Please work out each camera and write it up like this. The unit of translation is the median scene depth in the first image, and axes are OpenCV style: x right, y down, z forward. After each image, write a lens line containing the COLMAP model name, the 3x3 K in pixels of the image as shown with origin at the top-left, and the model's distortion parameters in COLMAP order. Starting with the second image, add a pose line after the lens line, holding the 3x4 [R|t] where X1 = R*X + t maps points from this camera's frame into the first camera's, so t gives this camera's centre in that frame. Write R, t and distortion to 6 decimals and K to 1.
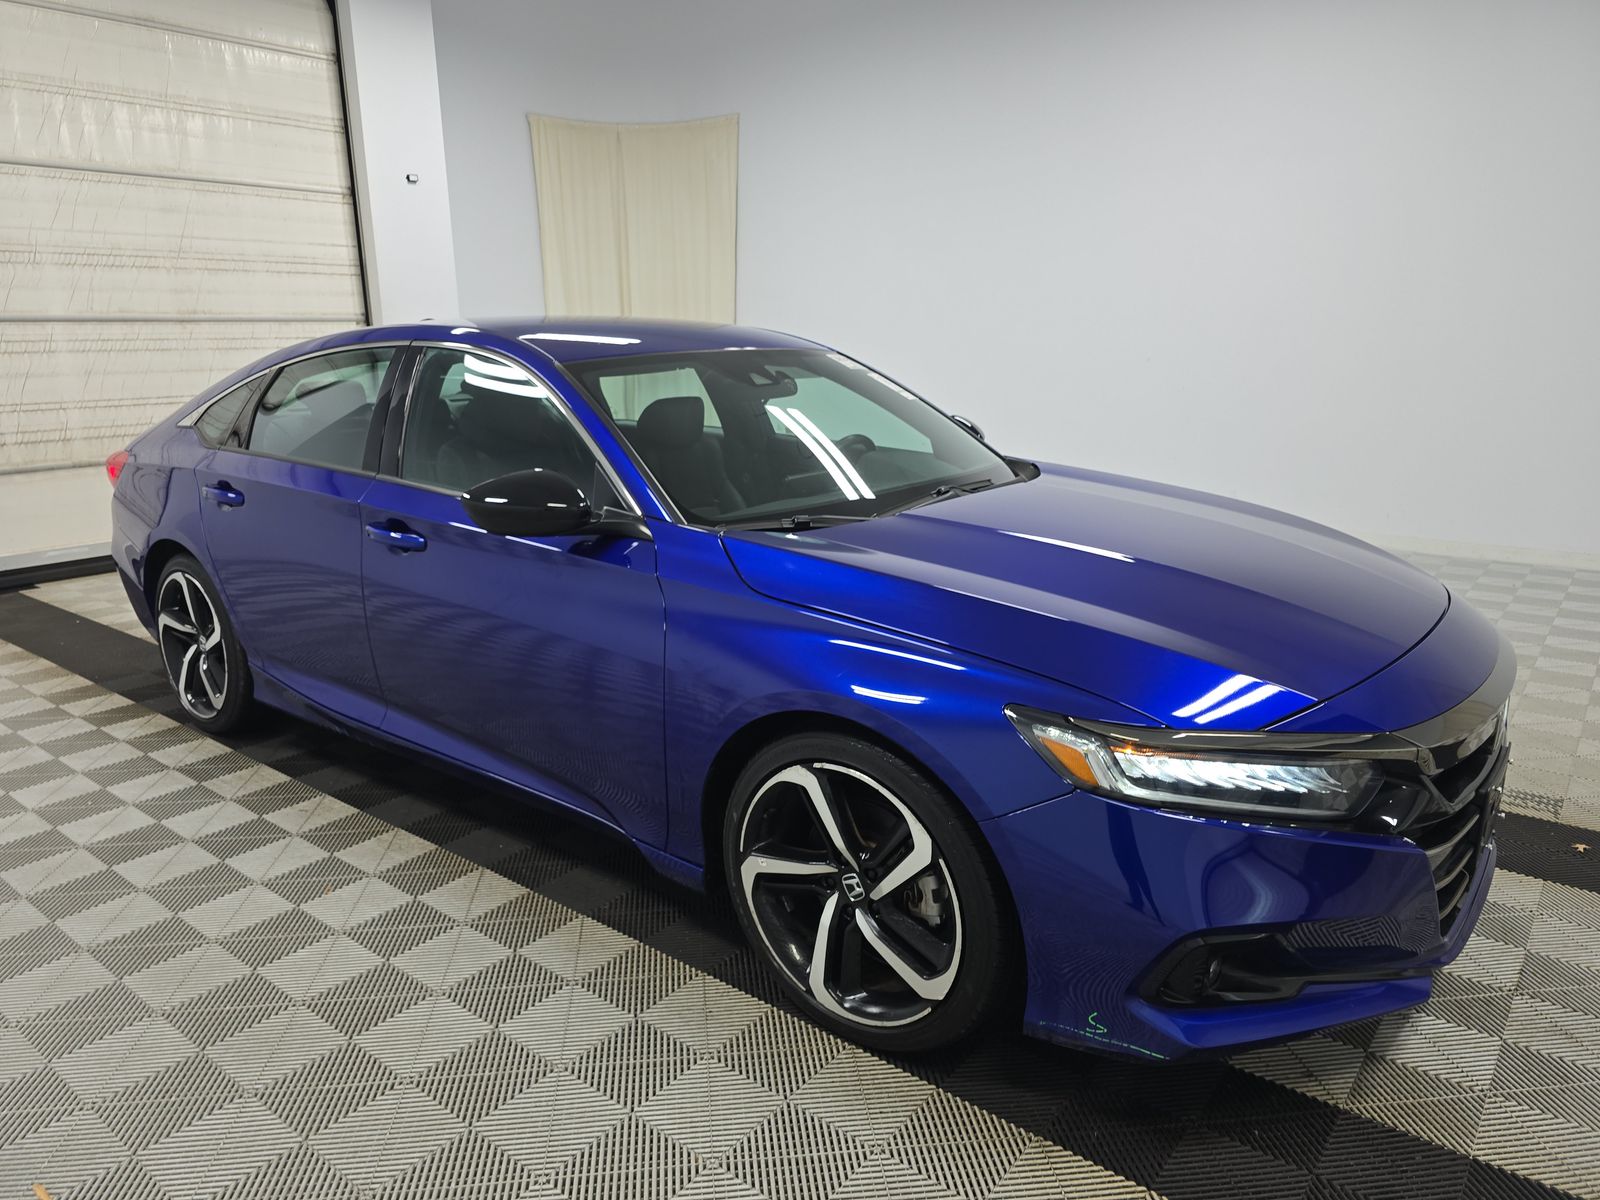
lens RADIAL K [[1081.7, 0, 800.0], [0, 1081.7, 600.0], [0, 0, 1]] dist [-0.003148, -0.004791]
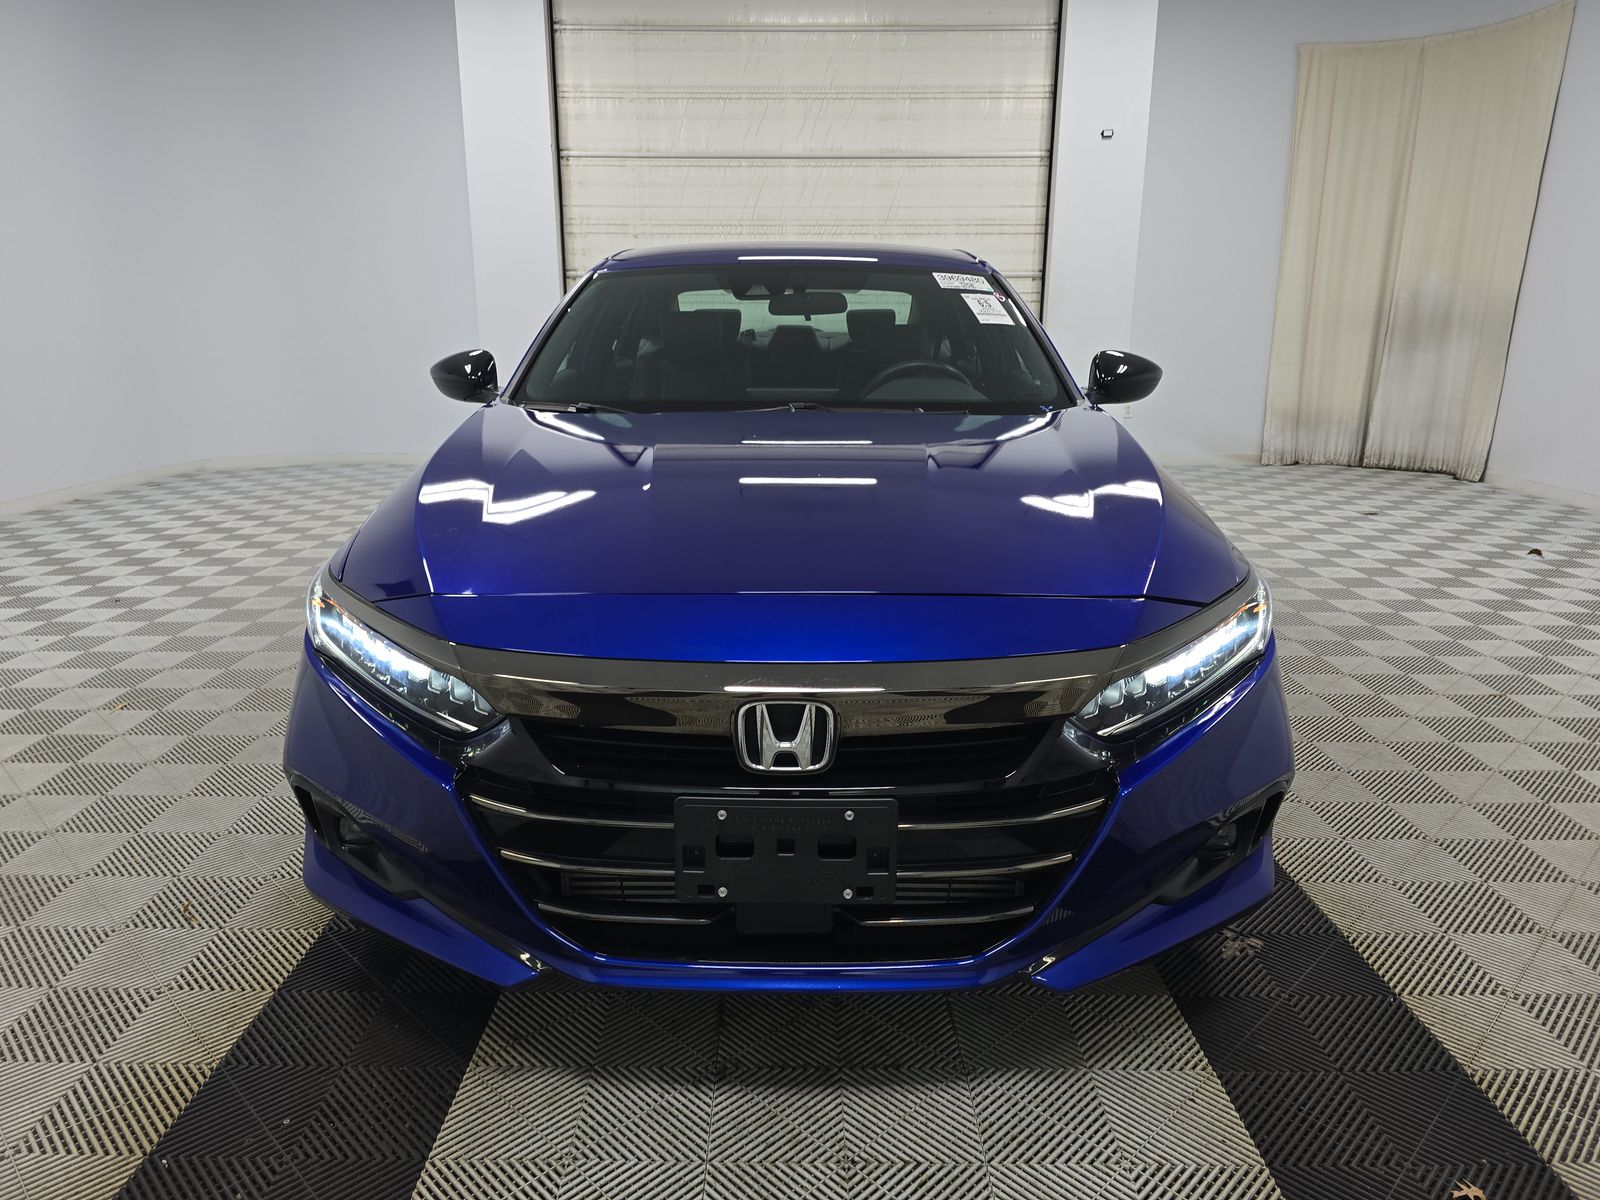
lens RADIAL K [[1081.7, 0, 800.0], [0, 1081.7, 600.0], [0, 0, 1]] dist [-0.003148, -0.004791]
pose [[0.614324, 0.212752, -0.759830, 0.331752], [-0.191050, 0.974417, 0.118372, -0.032700], [0.765575, 0.072447, 0.639254, 0.173563]]
